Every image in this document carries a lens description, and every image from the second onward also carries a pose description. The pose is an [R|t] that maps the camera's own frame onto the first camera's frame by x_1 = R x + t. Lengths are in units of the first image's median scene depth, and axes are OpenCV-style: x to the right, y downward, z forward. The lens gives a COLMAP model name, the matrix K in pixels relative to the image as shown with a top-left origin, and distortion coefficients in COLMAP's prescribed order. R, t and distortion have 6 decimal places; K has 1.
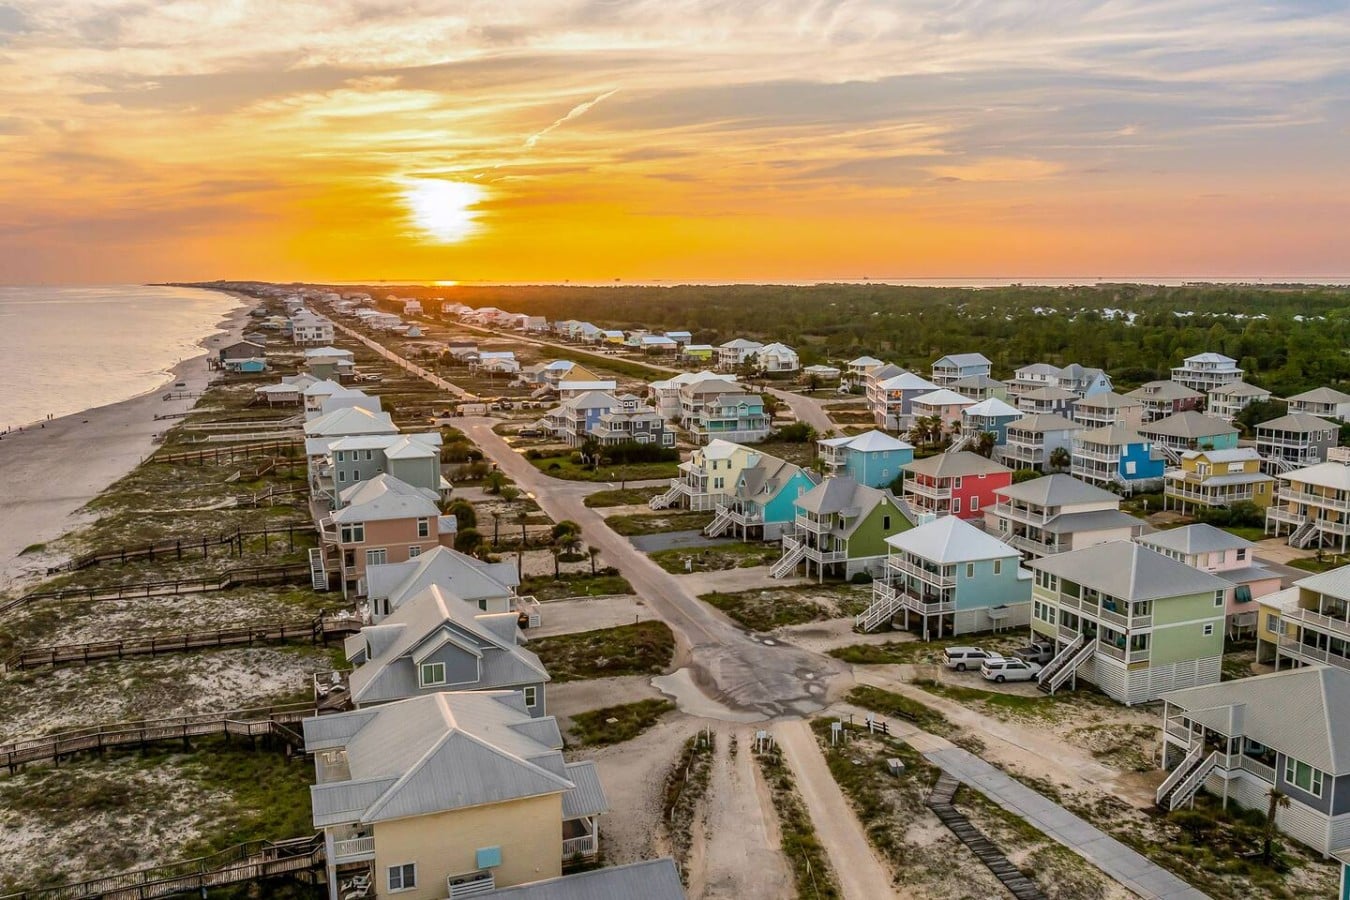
lens RADIAL K [[1124.2, 0, 681.7], [0, 1124.2, 433.8], [0, 0, 1]] dist [-0.002558, -0.051452]
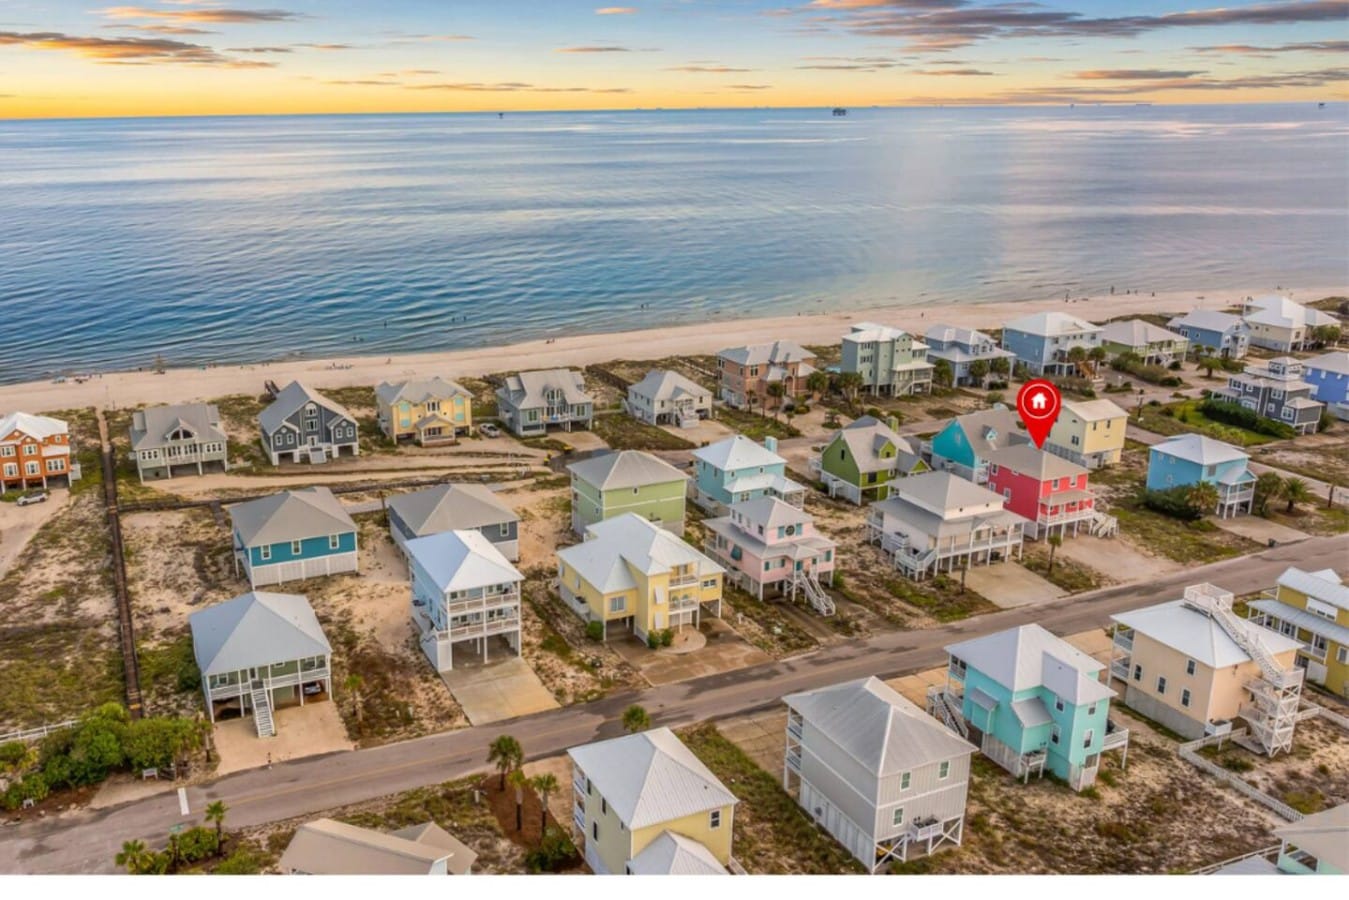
lens RADIAL K [[1149.2, 0, 553.7], [0, 1149.2, 433.8], [0, 0, 1]] dist [-0.006196, -0.006379]
pose [[0.026464, 0.279820, -0.959688, 0.938873], [-0.127604, 0.953116, 0.274385, -0.171734], [0.991472, 0.115198, 0.060929, 0.389870]]
